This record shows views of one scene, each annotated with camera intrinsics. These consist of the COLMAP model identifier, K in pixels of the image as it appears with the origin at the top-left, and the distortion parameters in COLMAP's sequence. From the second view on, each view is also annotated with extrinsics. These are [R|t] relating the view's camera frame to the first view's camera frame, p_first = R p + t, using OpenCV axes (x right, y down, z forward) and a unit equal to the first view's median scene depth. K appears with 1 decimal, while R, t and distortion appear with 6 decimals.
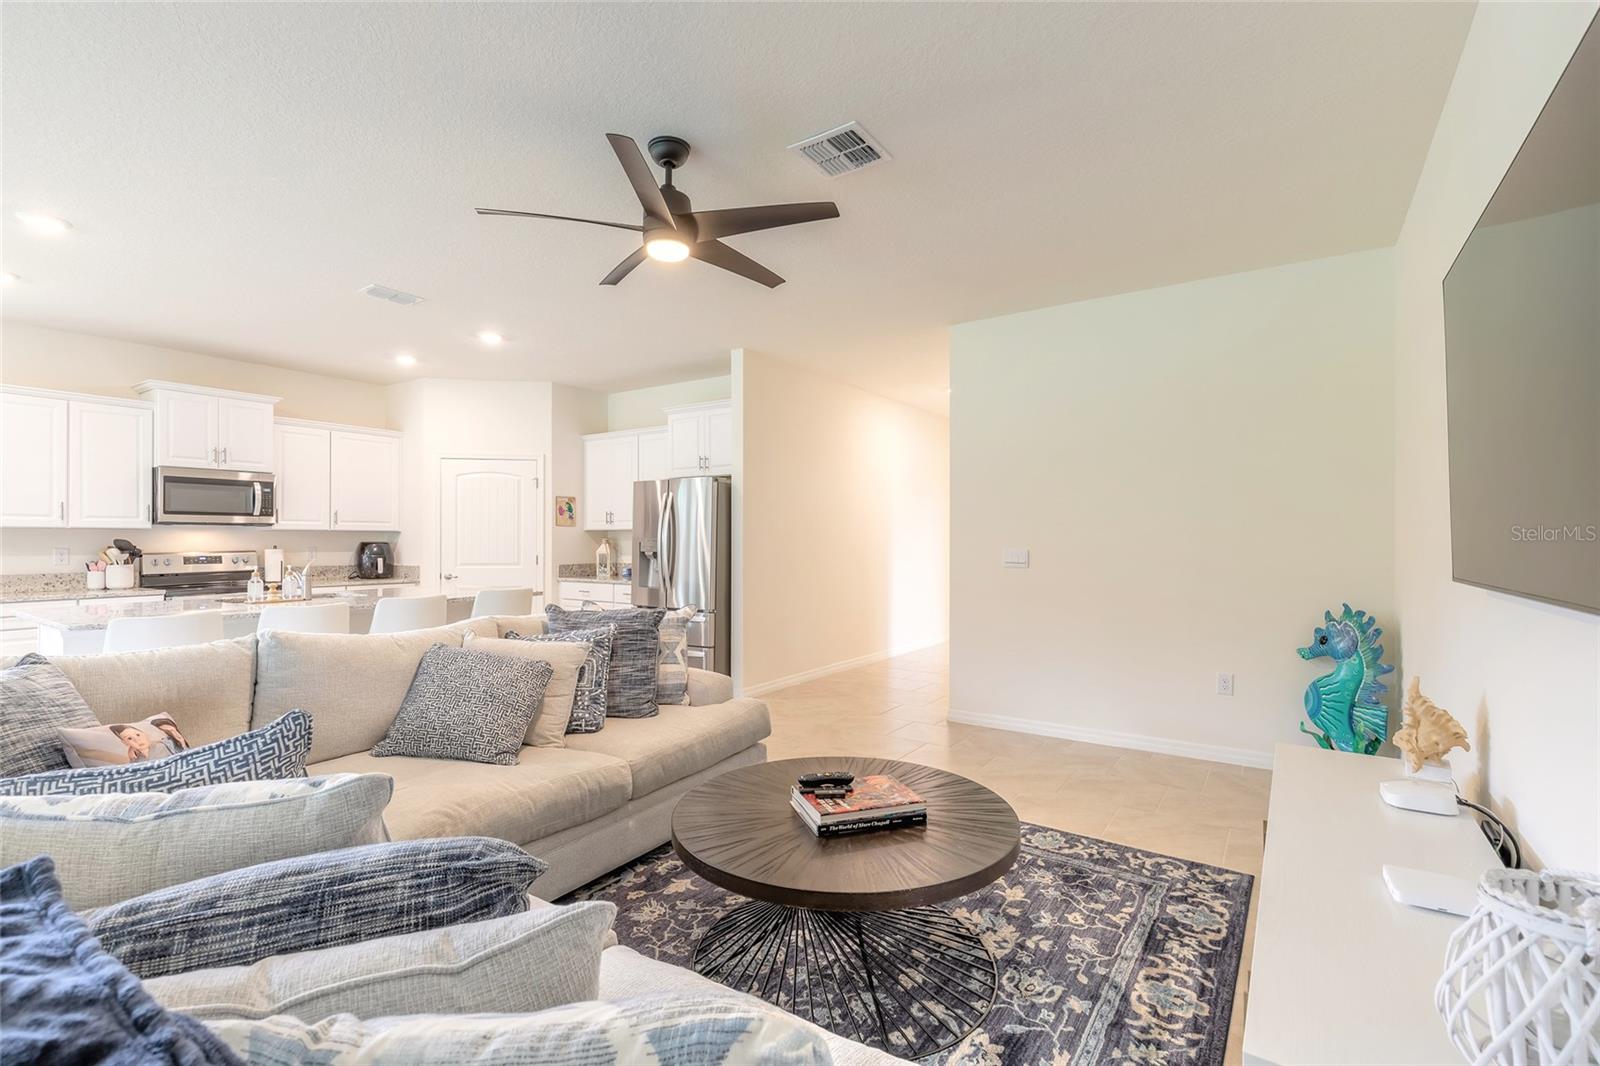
lens RADIAL K [[721.5, 0, 797.1], [0, 721.5, 539.2], [0, 0, 1]] dist [0.003313, 0.000501]
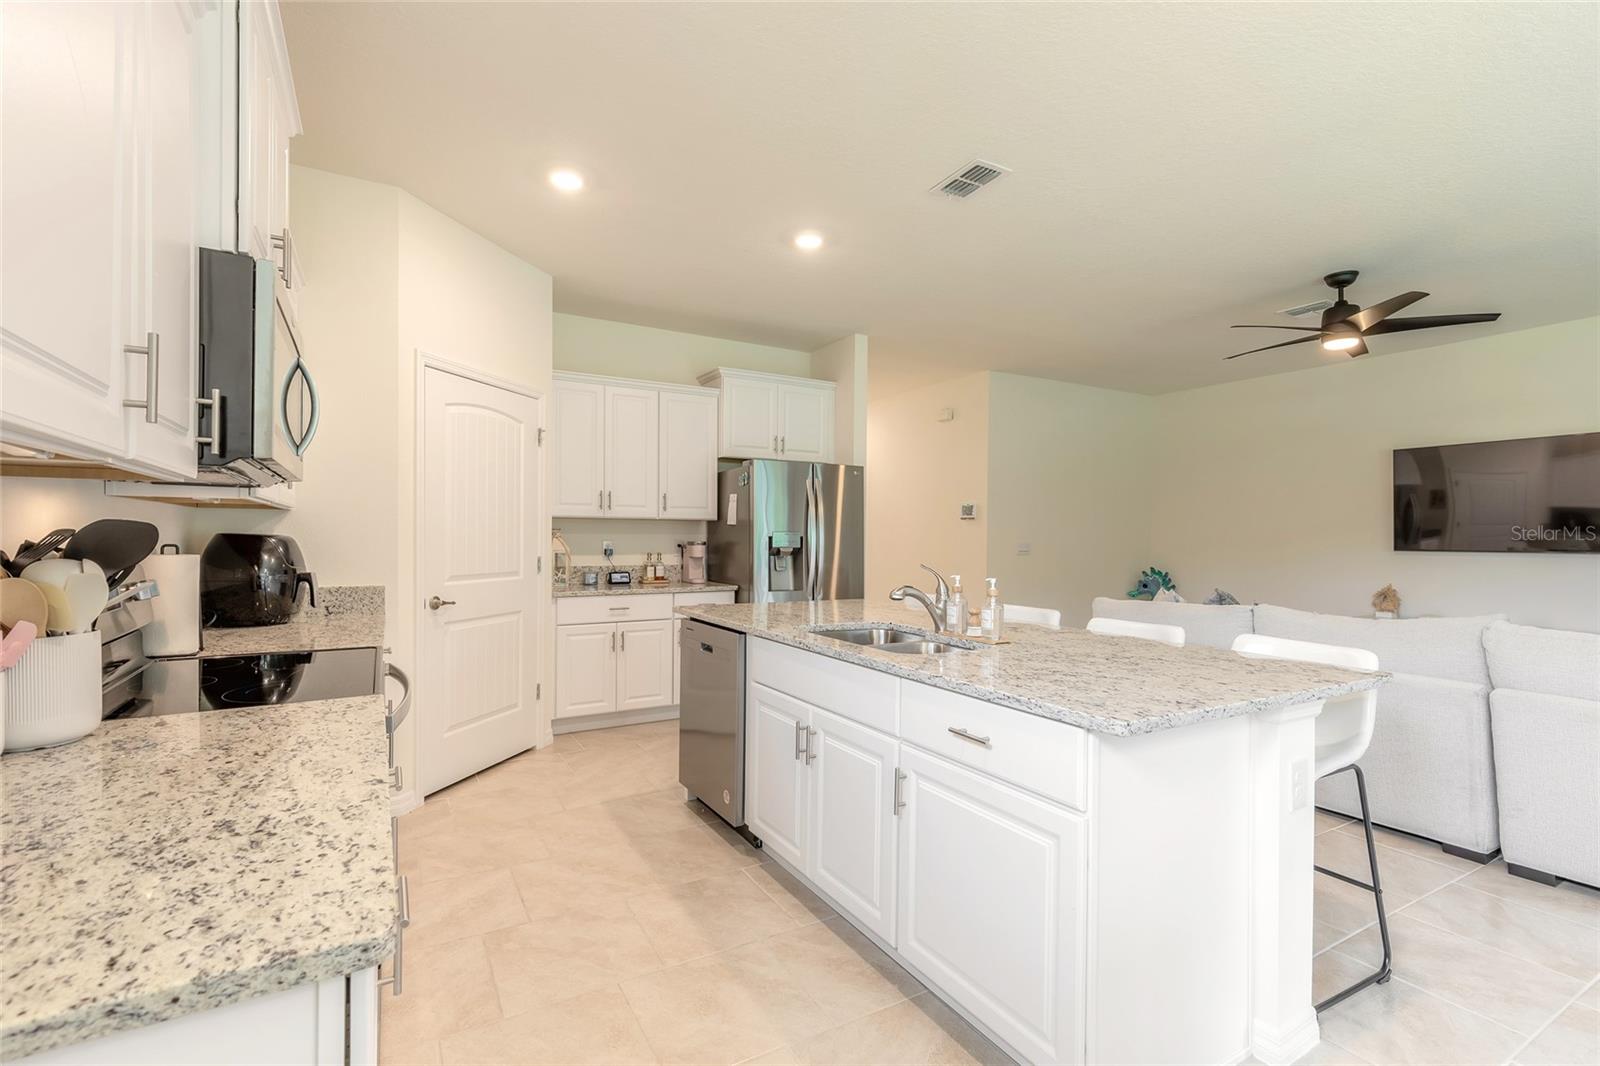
lens RADIAL K [[720.8, 0, 800.0], [0, 720.8, 533.0], [0, 0, 1]] dist [0.000362, 0.000078]
pose [[0.424314, 0.003544, 0.905508, -1.009318], [-0.006931, 0.999976, -0.000666, 0.000657], [-0.905489, -0.005993, 0.424328, 0.684263]]
